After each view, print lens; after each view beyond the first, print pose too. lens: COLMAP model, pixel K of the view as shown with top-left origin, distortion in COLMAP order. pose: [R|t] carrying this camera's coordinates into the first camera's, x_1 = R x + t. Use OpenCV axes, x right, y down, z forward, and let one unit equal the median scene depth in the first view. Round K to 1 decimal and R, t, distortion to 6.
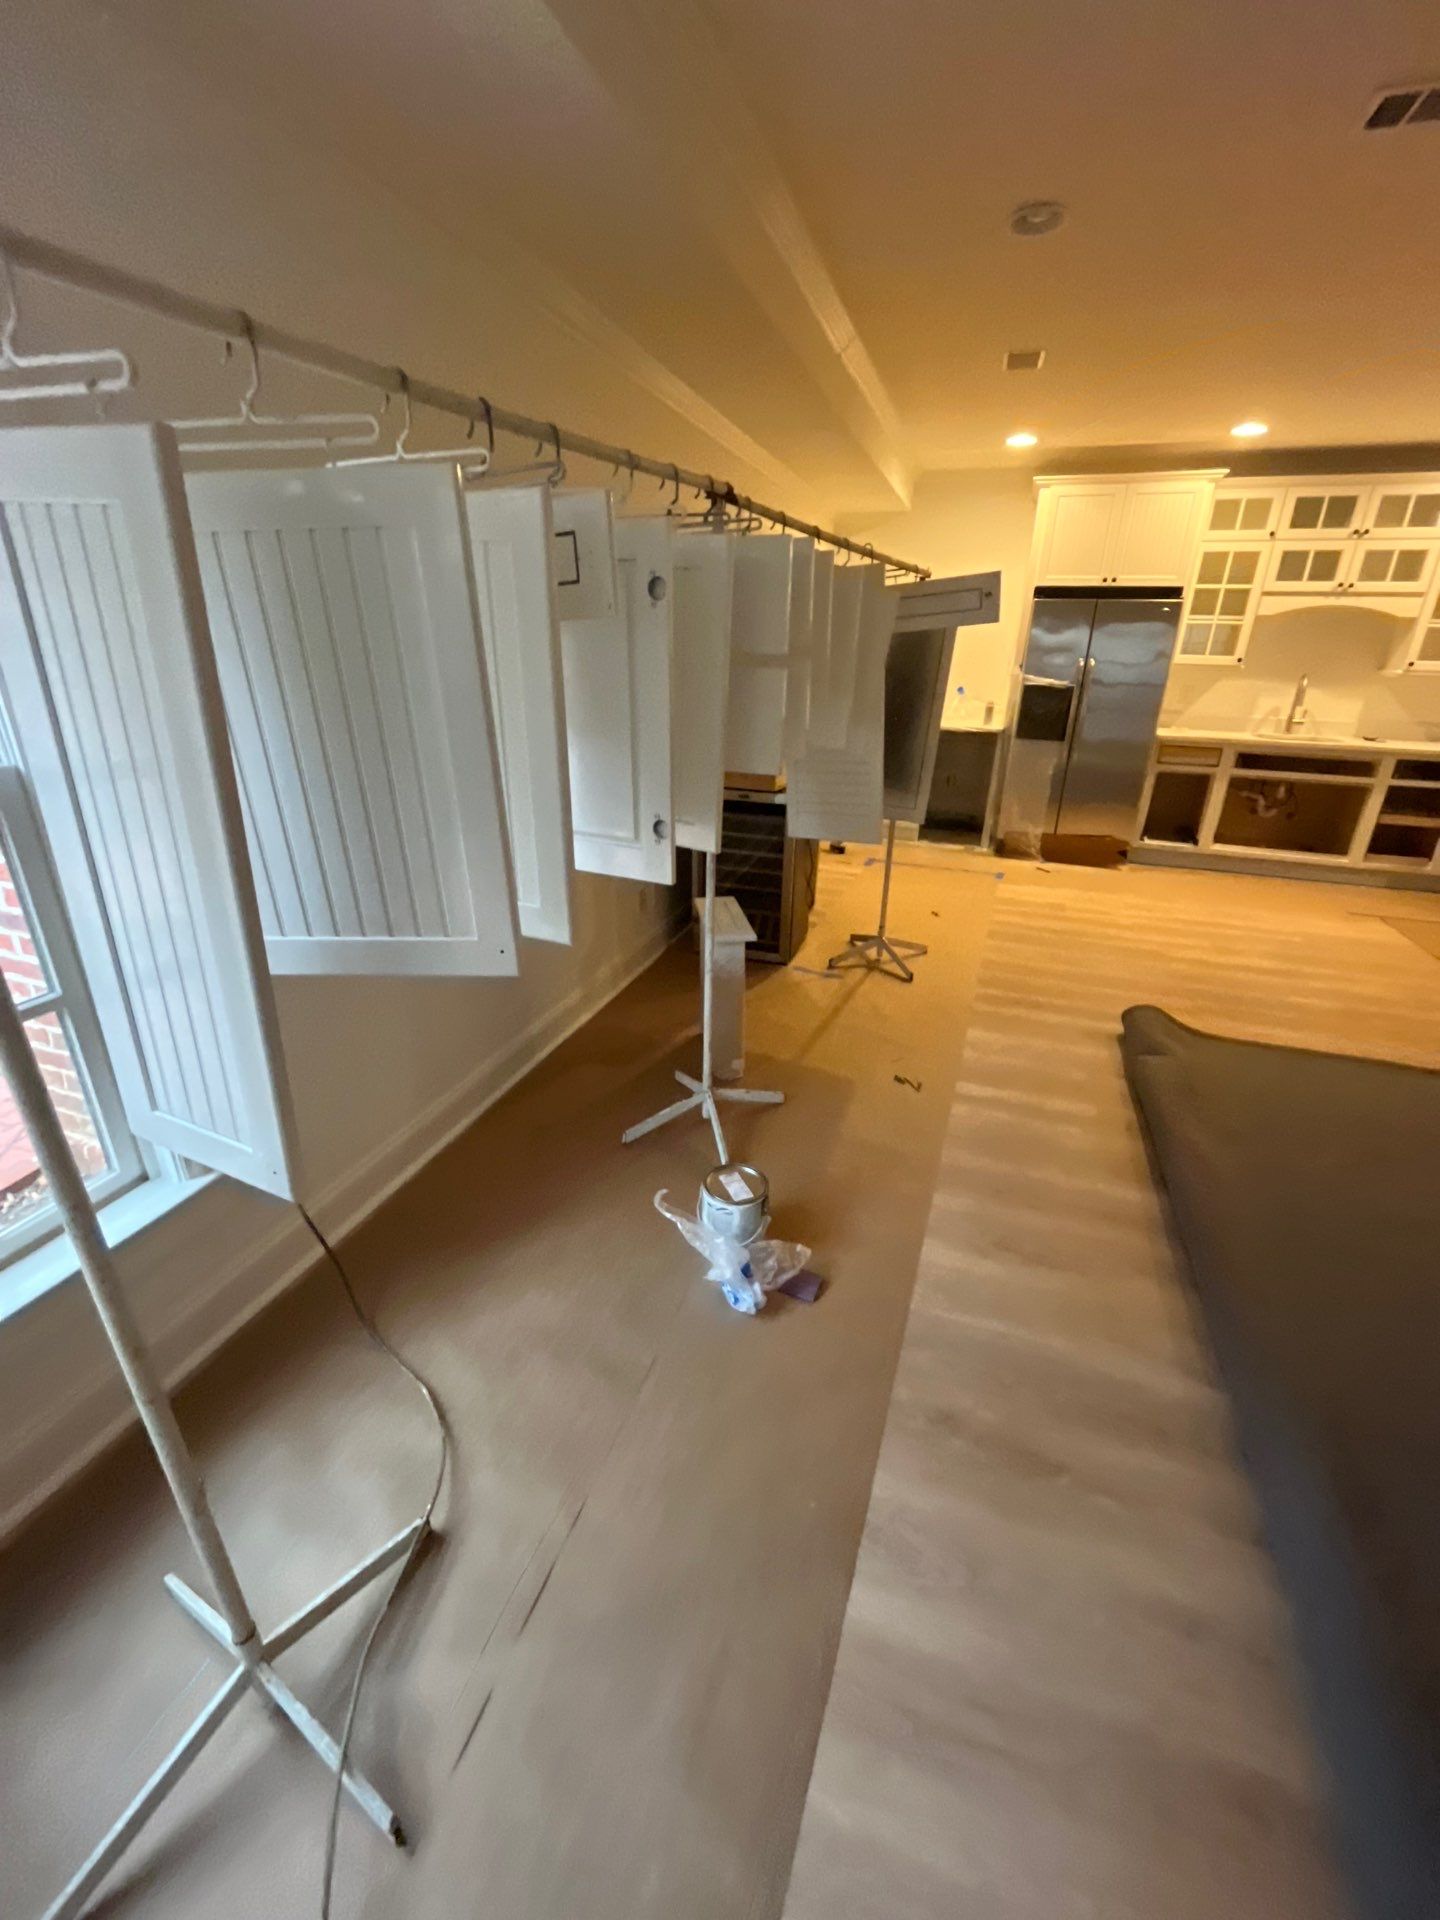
lens RADIAL K [[768.8, 0, 717.4], [0, 768.8, 952.9], [0, 0, 1]] dist [-0.004187, 0.000012]
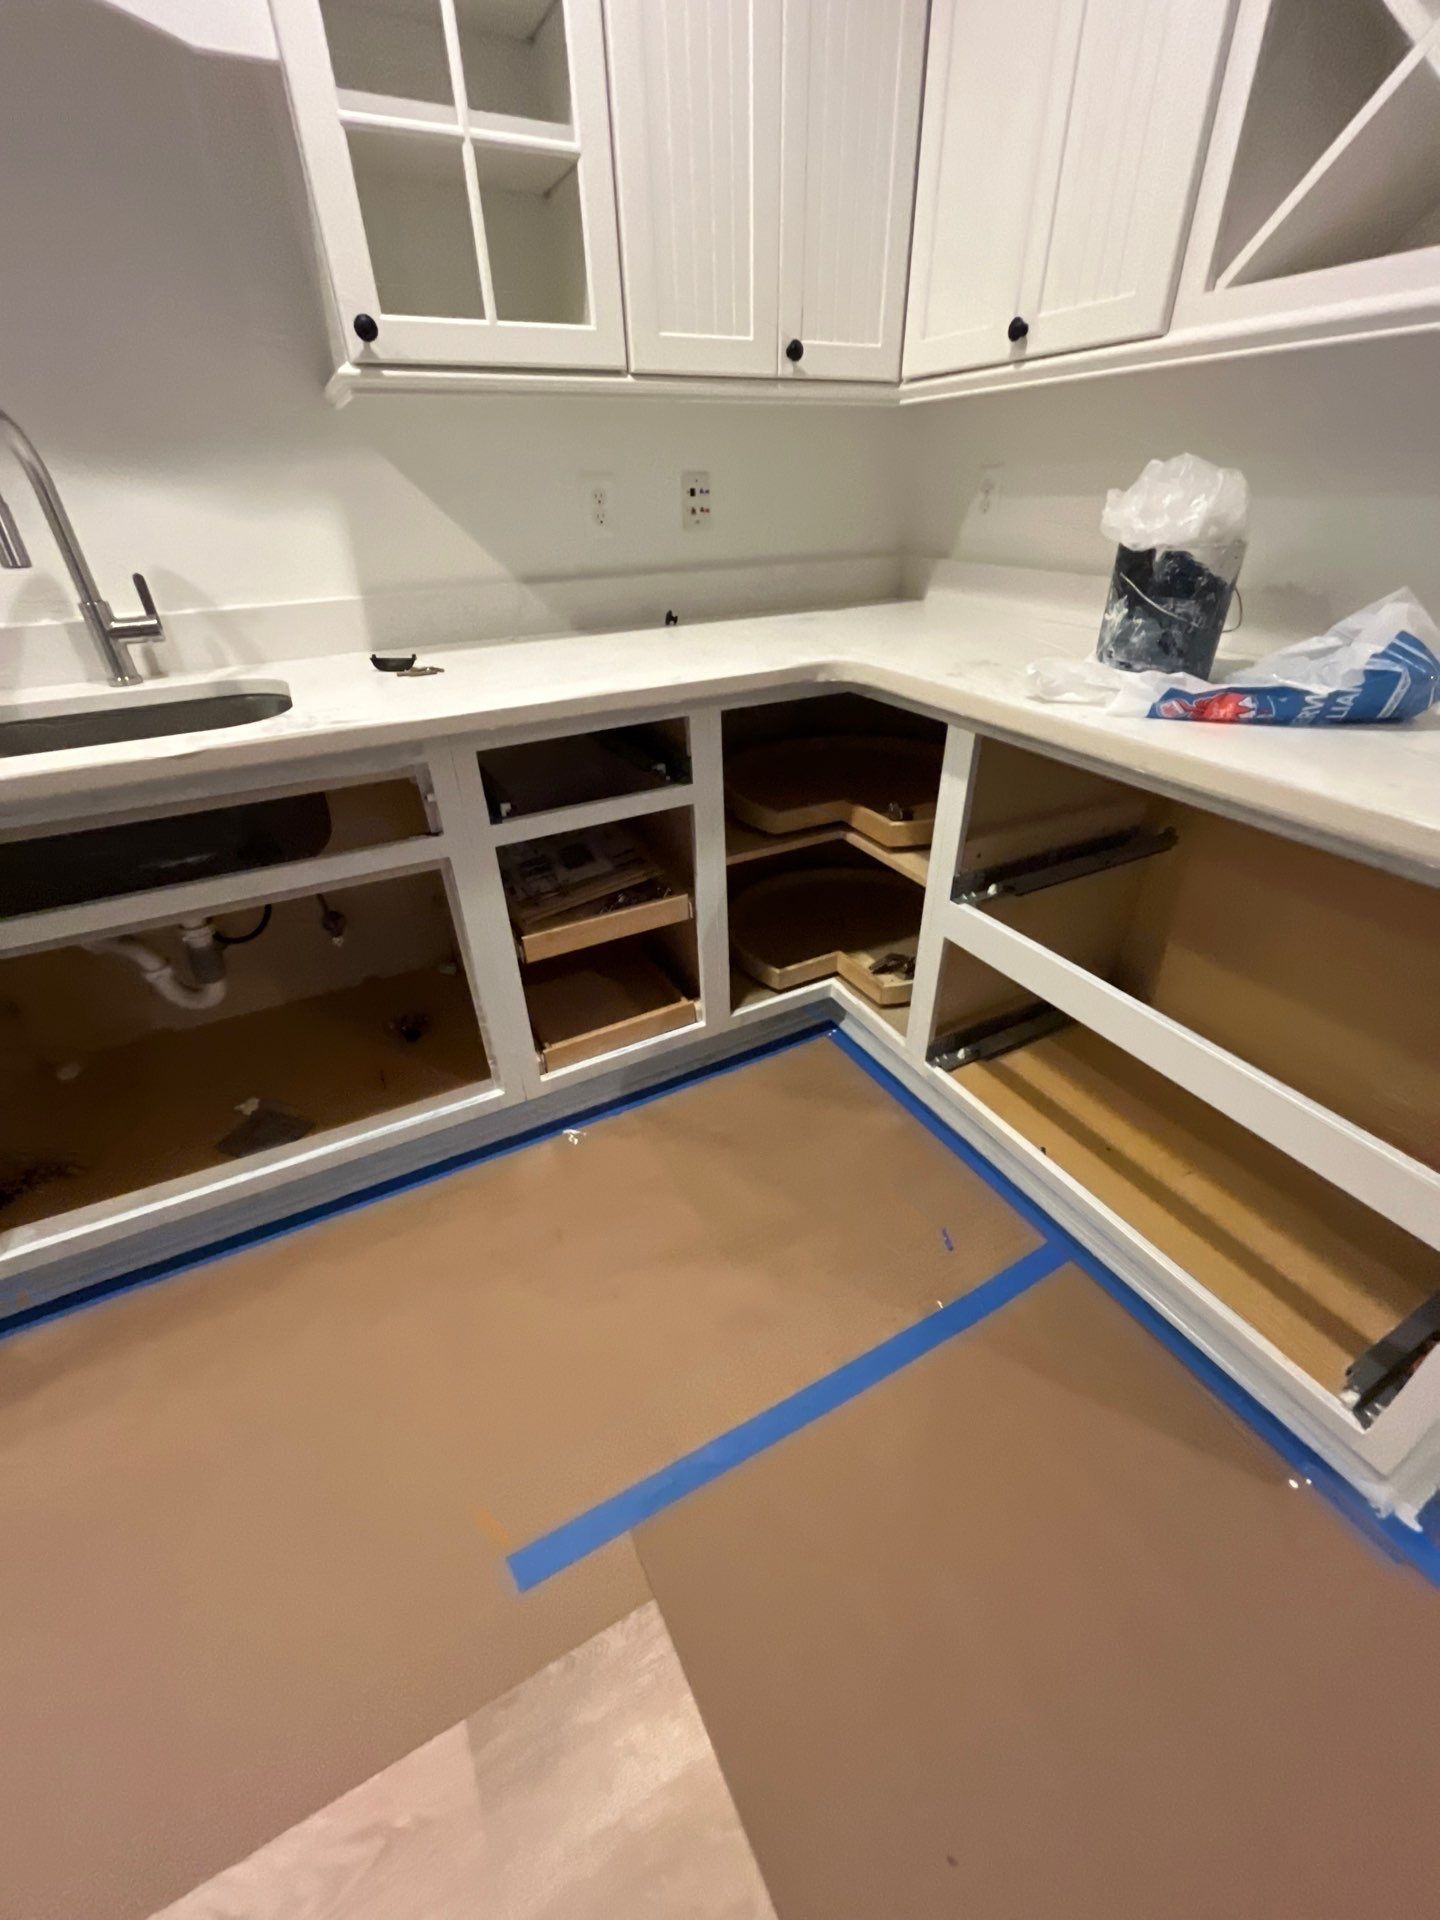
lens RADIAL K [[768.8, 0, 713.4], [0, 768.8, 961.4], [0, 0, 1]] dist [-0.004187, 0.000012]
pose [[0.697760, -0.416492, 0.582808, 1.194108], [0.304891, 0.908901, 0.284501, -0.371996], [-0.648207, -0.020820, 0.761179, 1.176283]]
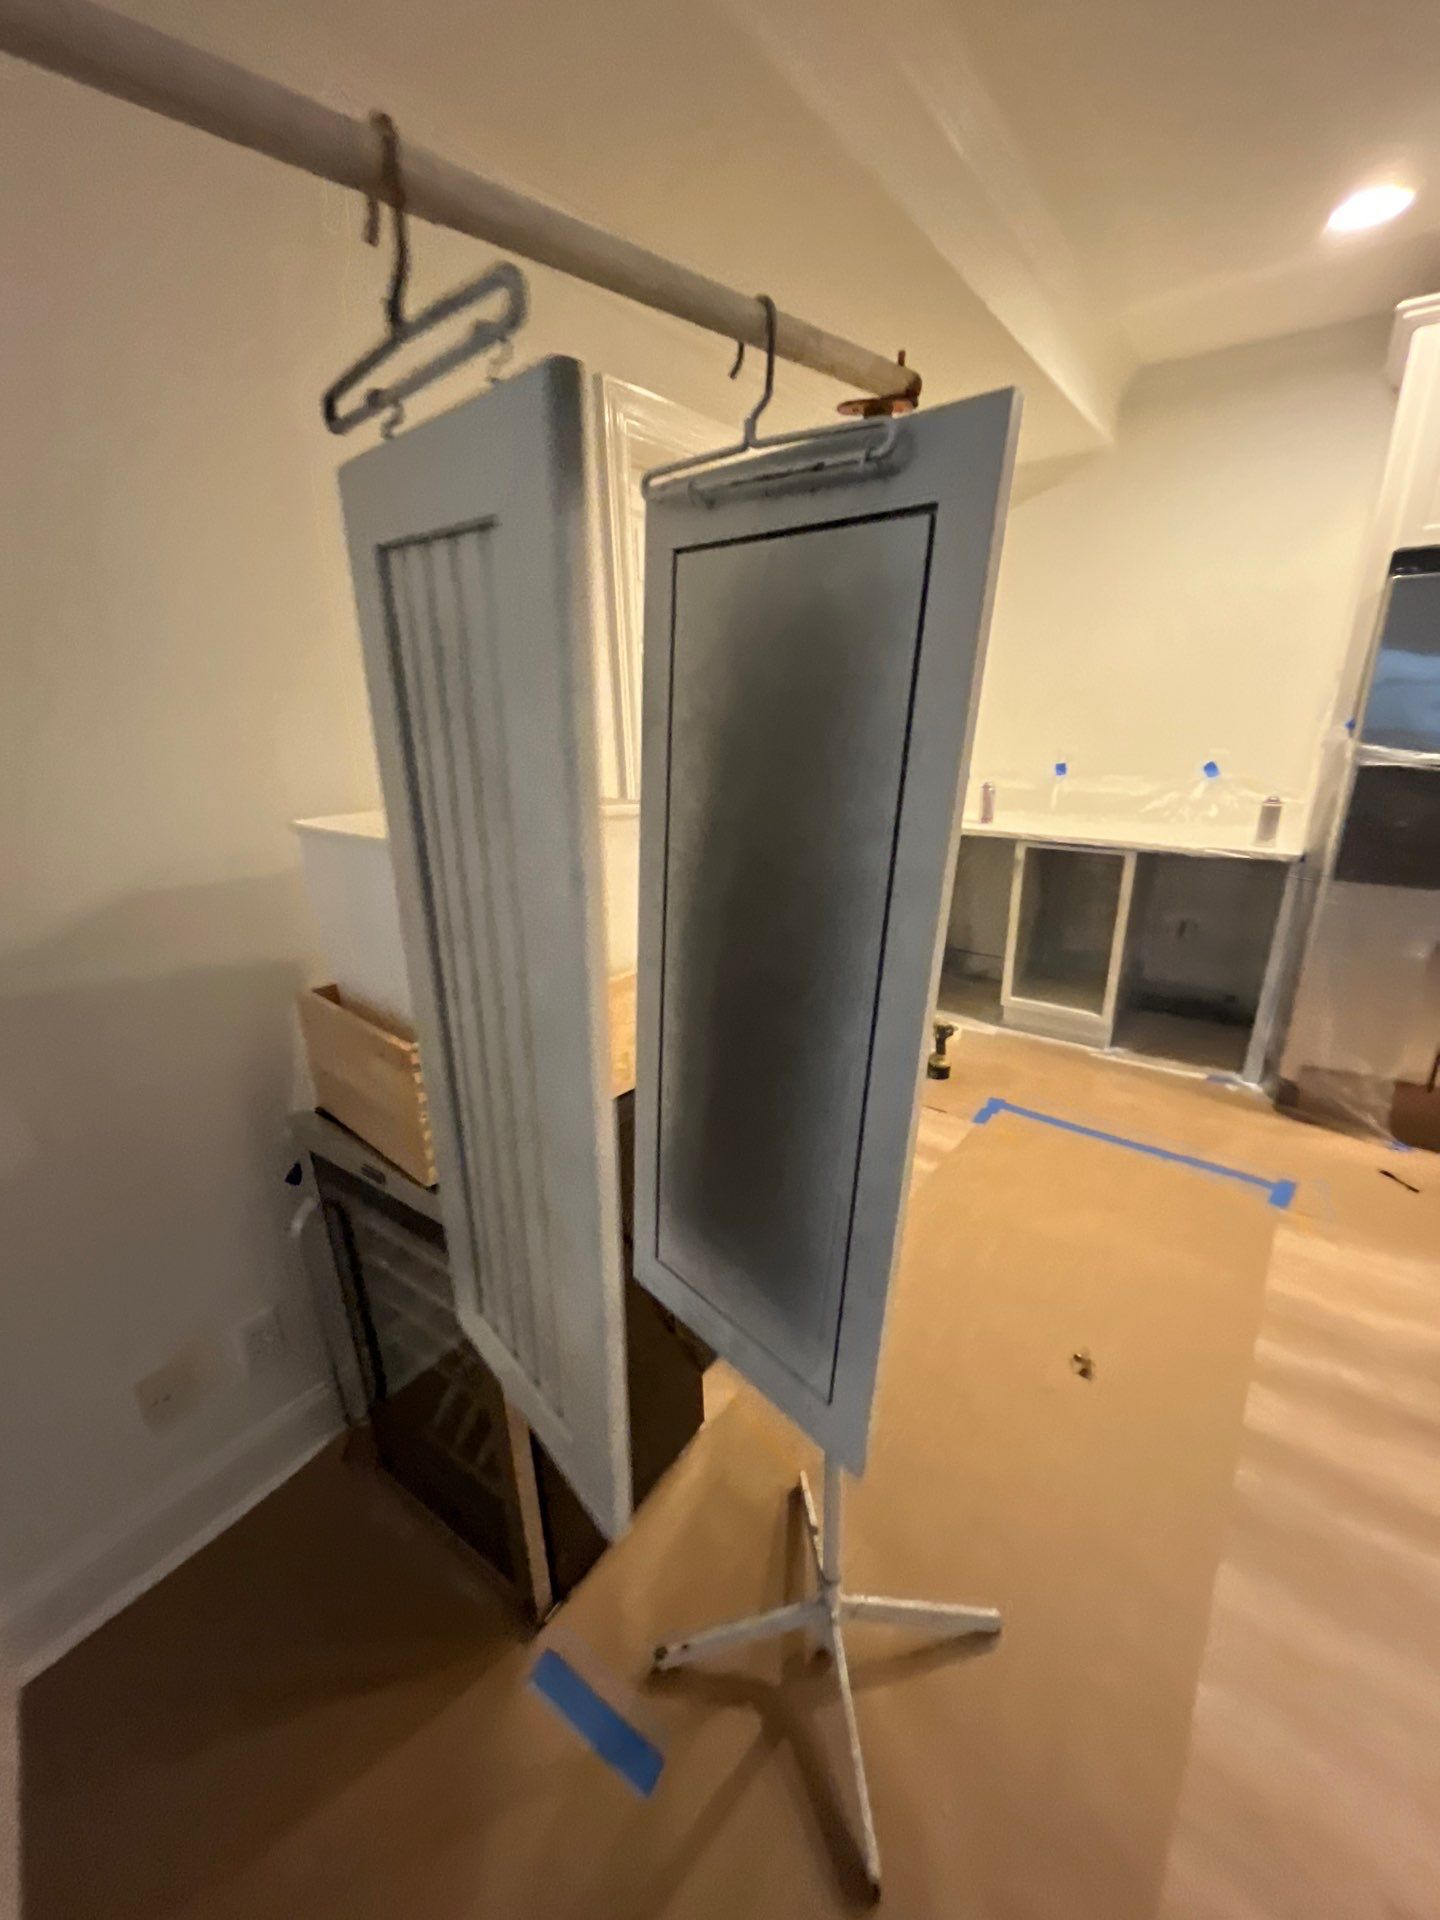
lens RADIAL K [[768.8, 0, 715.8], [0, 768.8, 965.9], [0, 0, 1]] dist [-0.004187, 0.000012]
pose [[0.955731, 0.047175, -0.290434, 0.292880], [-0.063013, 0.996979, -0.045419, -0.315889], [0.287414, 0.061709, 0.955816, 0.785991]]
